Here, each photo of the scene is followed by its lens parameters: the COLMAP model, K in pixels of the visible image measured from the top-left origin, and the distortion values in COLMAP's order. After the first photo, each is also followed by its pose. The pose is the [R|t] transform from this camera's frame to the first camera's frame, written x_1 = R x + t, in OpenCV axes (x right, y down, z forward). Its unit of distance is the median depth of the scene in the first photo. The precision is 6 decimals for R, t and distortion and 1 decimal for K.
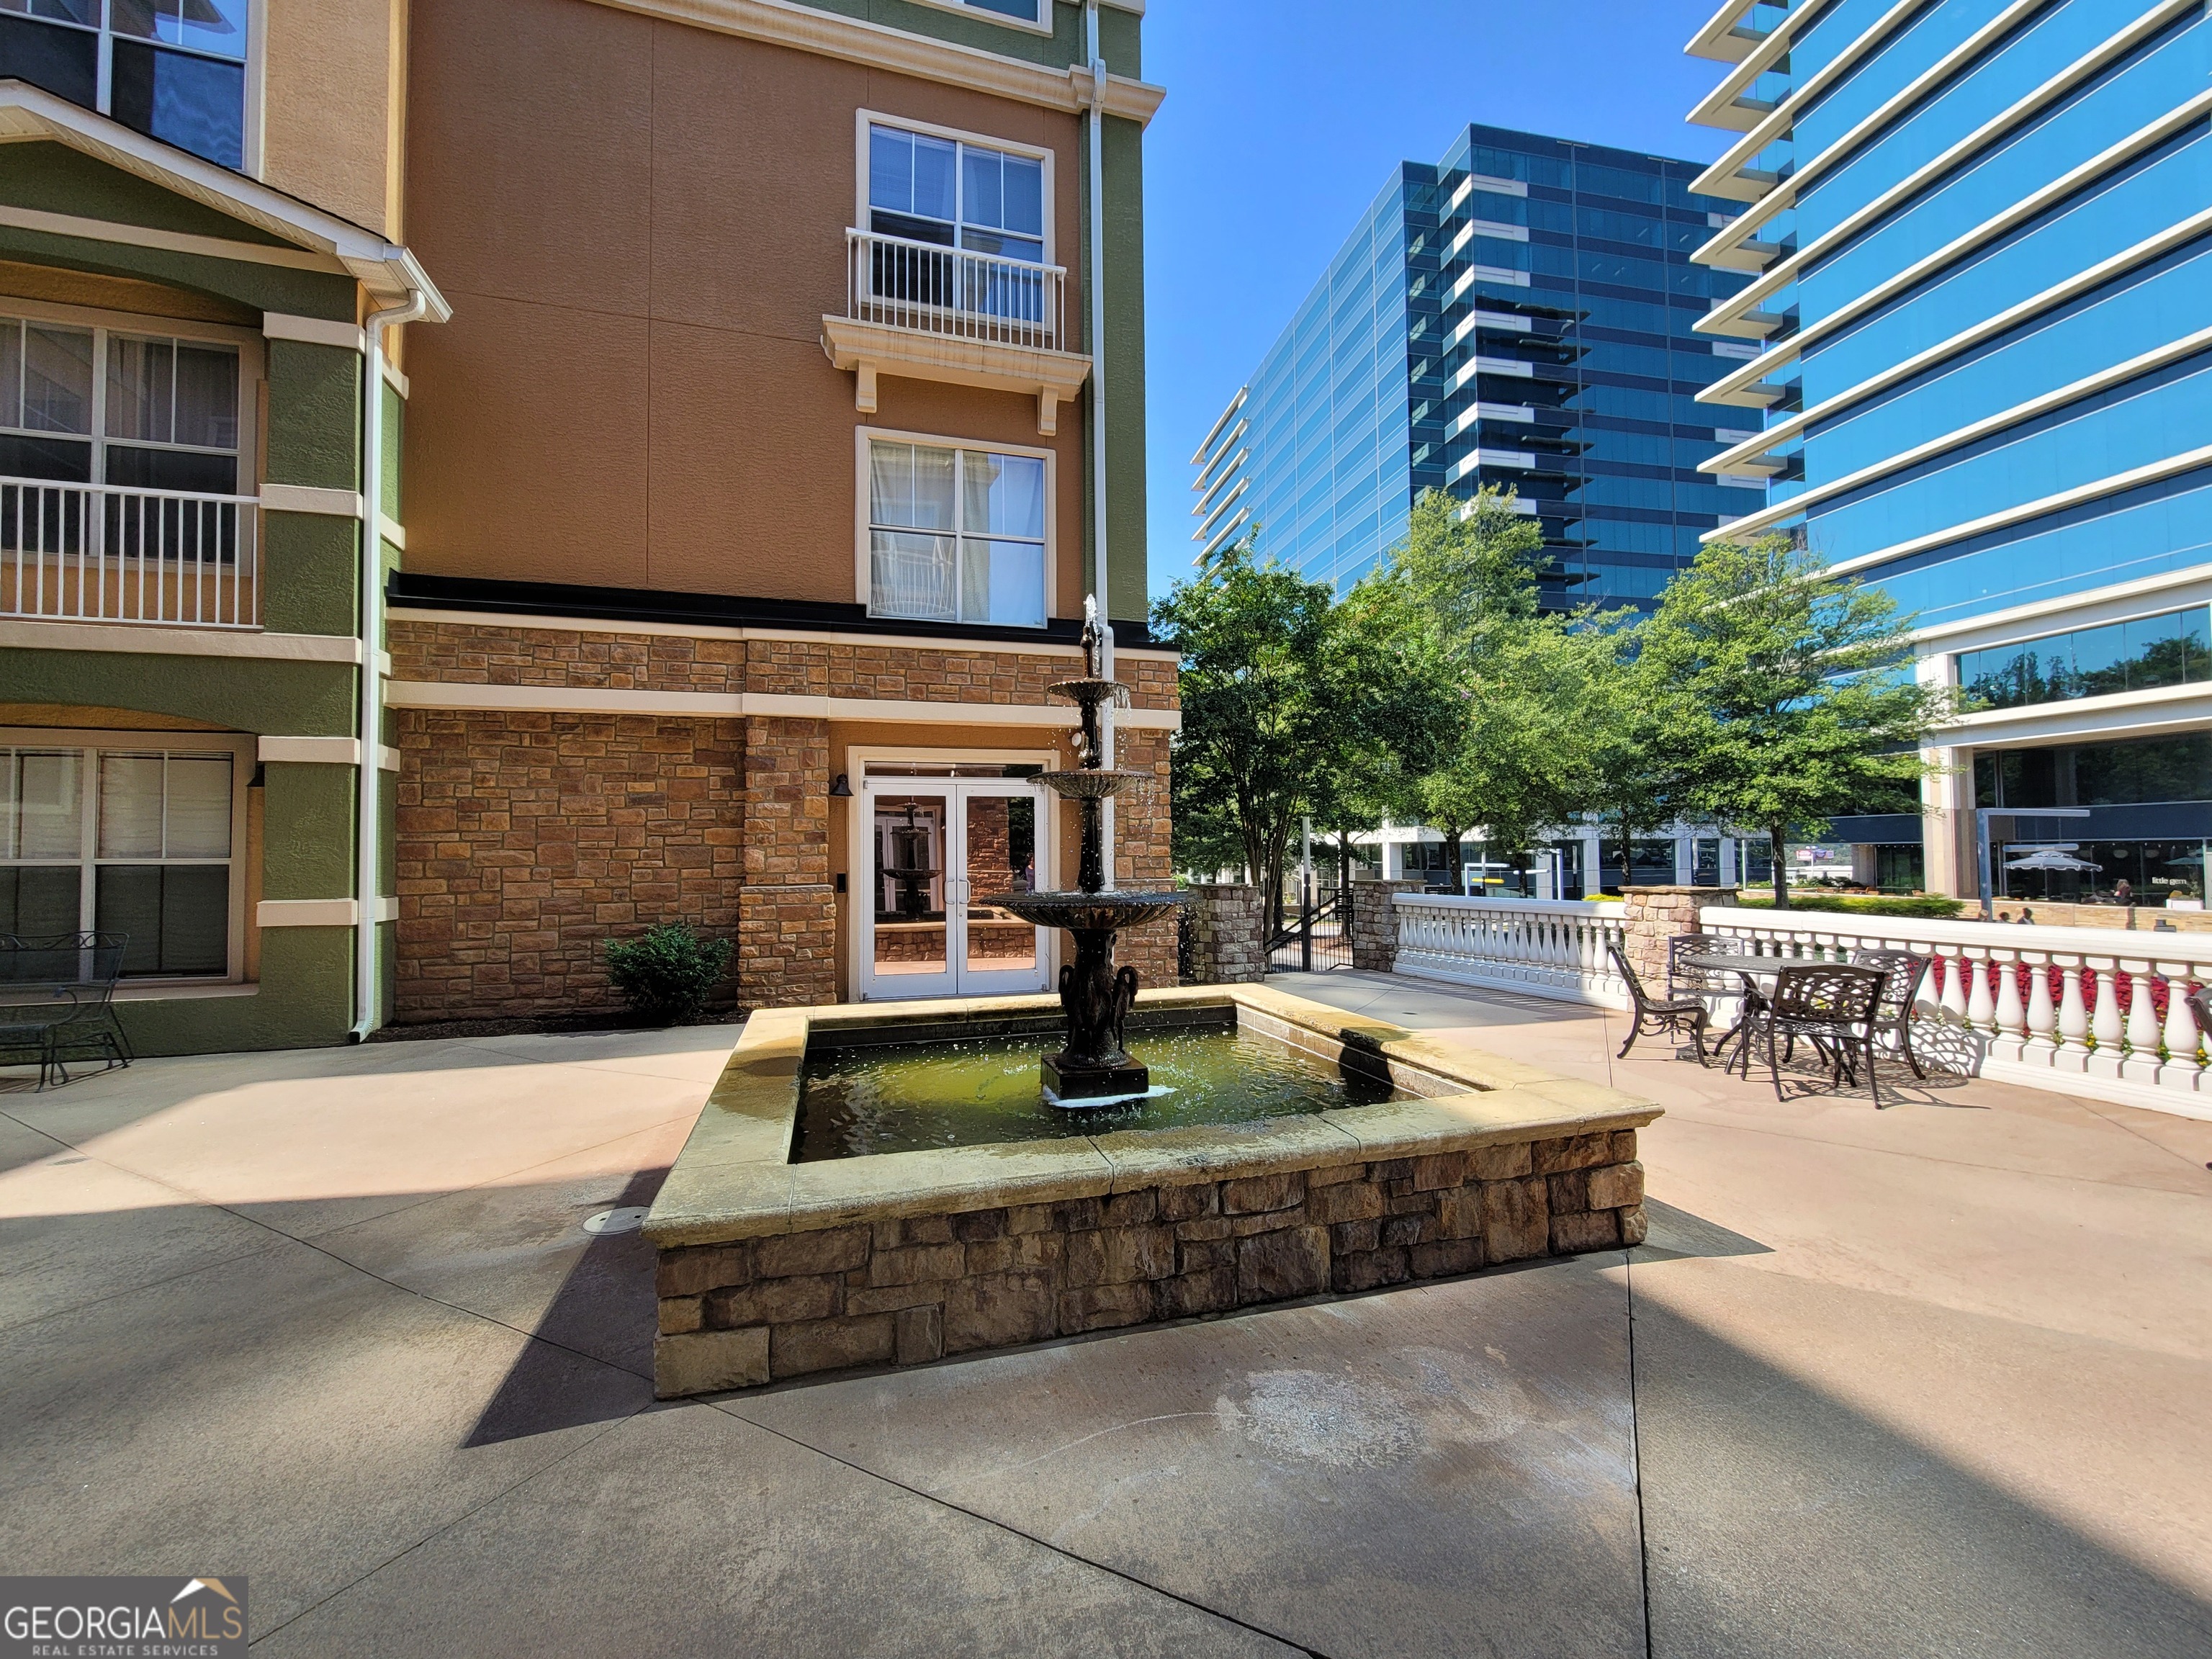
lens RADIAL K [[907.4, 0, 1106.0], [0, 907.4, 829.5], [0, 0, 1]] dist [-0.003276, 0.000781]
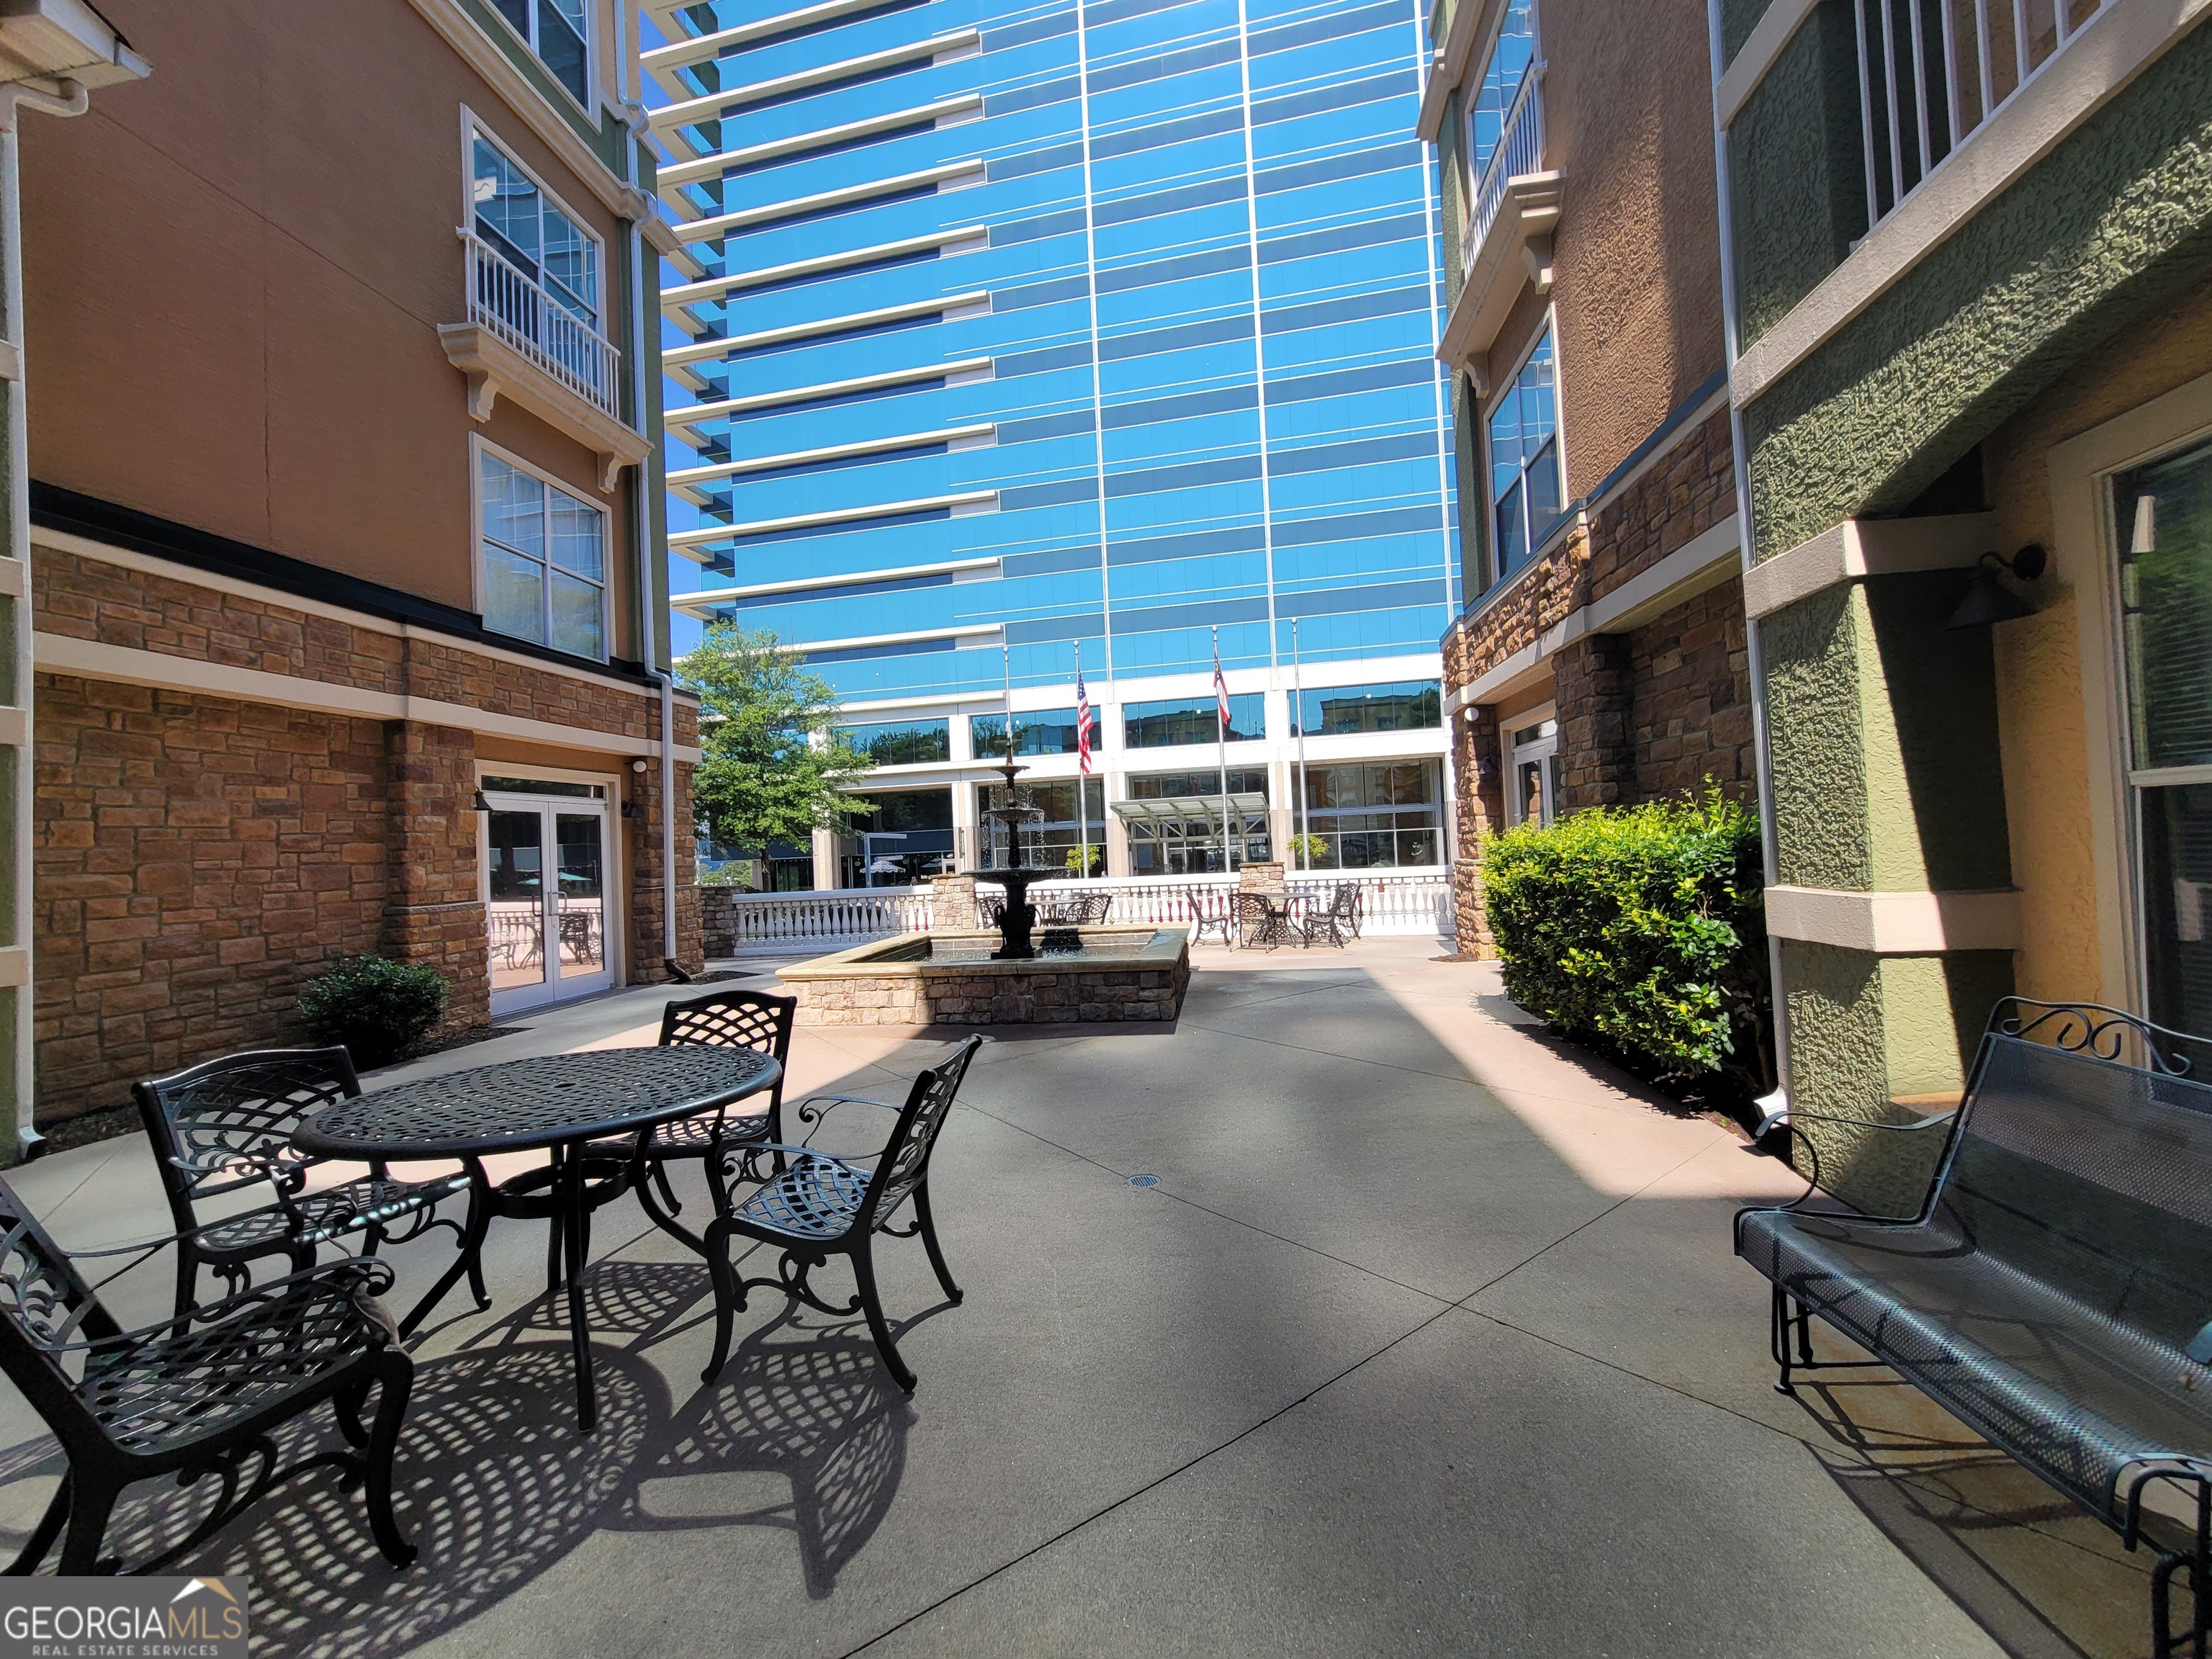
lens RADIAL K [[907.4, 0, 1106.0], [0, 907.4, 829.5], [0, 0, 1]] dist [-0.003276, 0.000781]
pose [[0.412082, 0.009914, 0.911093, -0.933097], [0.014109, 0.999751, -0.017260, 0.010514], [-0.911038, 0.019967, 0.411840, -0.015611]]
